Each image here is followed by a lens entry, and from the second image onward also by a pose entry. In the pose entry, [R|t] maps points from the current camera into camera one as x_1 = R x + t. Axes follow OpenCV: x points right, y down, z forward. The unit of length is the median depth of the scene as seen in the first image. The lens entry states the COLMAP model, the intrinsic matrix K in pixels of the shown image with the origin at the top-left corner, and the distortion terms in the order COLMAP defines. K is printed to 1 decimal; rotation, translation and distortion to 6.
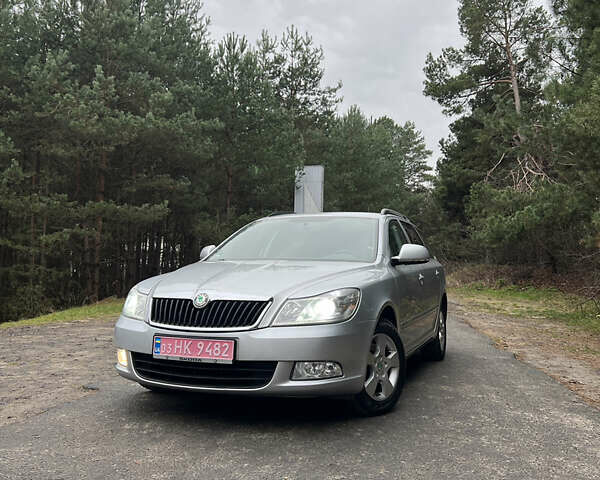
lens RADIAL K [[599.3, 0, 300.0], [0, 599.3, 240.0], [0, 0, 1]] dist [0.100177, -0.208533]
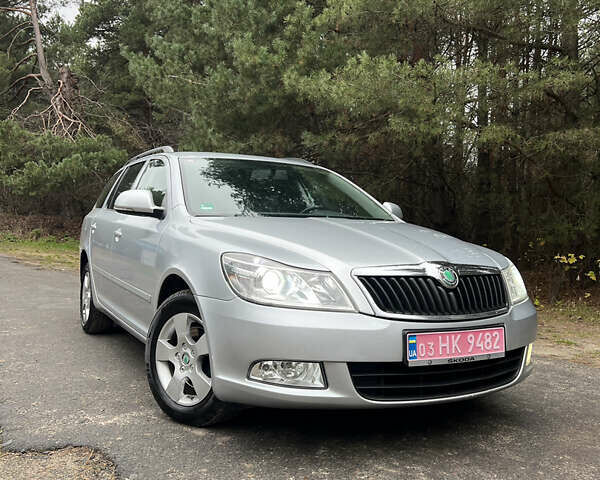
lens RADIAL K [[599.3, 0, 300.0], [0, 599.3, 240.0], [0, 0, 1]] dist [0.100177, -0.208533]
pose [[0.644213, -0.009934, 0.764782, -0.819698], [-0.054646, 0.996762, 0.058978, 0.022907], [-0.762892, -0.079786, 0.641584, 0.667637]]
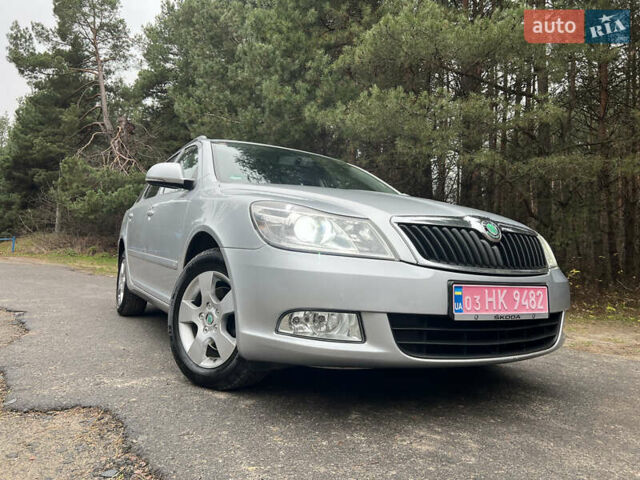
lens RADIAL K [[481.5, 0, 319.7], [0, 481.5, 236.2], [0, 0, 1]] dist [0.046424, -0.063459]
pose [[0.627719, 0.054522, 0.776529, -0.701212], [-0.078283, 0.996909, -0.006714, 0.123841], [-0.774494, -0.056575, 0.630046, 0.795159]]
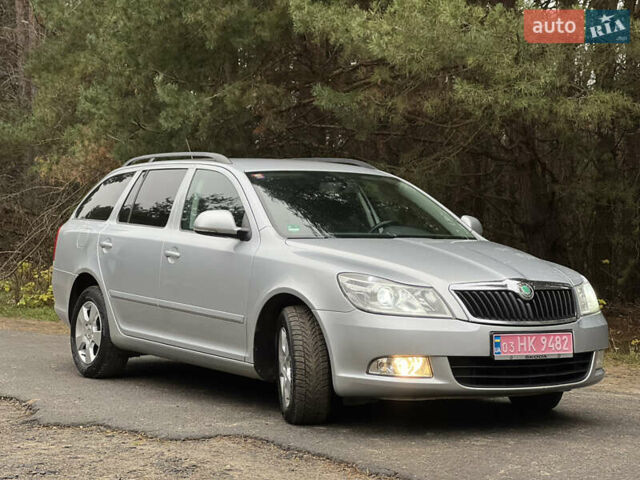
lens RADIAL K [[1409.3, 0, 320.0], [0, 1409.3, 240.0], [0, 0, 1]] dist [-0.328009, 9.016878]
pose [[0.585469, -0.009079, 0.810644, -1.982753], [-0.051827, 0.997473, 0.048603, -0.057959], [-0.809036, -0.070469, 0.583519, 0.047695]]
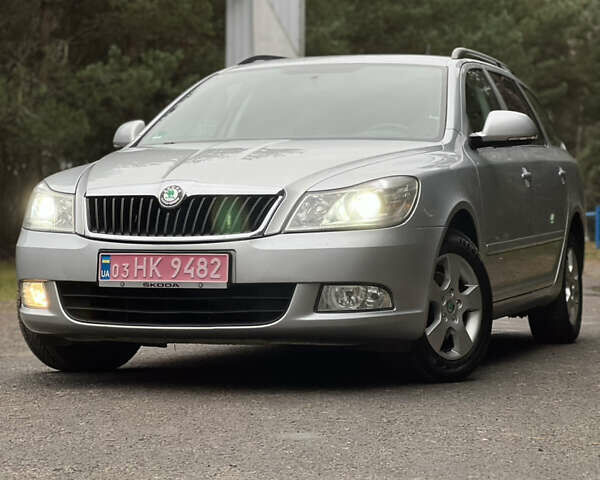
lens RADIAL K [[1738.5, 0, 300.0], [0, 1738.5, 240.0], [0, 0, 1]] dist [-0.081817, 0.430621]
pose [[0.998999, -0.016070, 0.041751, -0.104309], [0.013566, 0.998131, 0.059589, 0.037864], [-0.042631, -0.058963, 0.997349, -0.843530]]
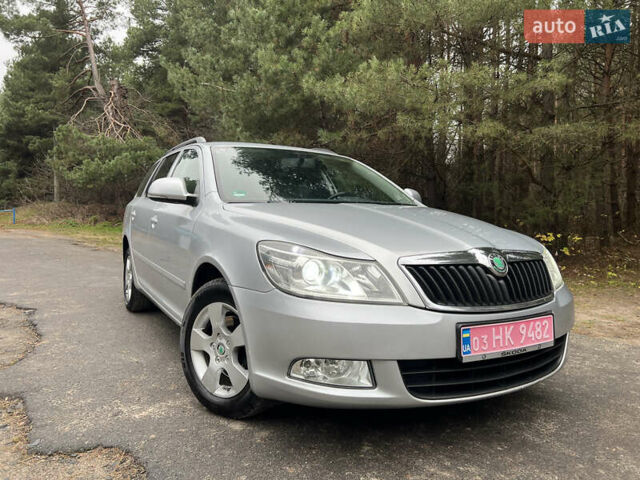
lens RADIAL K [[481.6, 0, 322.4], [0, 481.6, 236.0], [0, 0, 1]] dist [0.048125, -0.066012]
pose [[0.625972, -0.038223, 0.778908, -0.706751], [-0.046003, 0.995249, 0.085810, 0.029934], [-0.778487, -0.089547, 0.621240, 0.806293]]
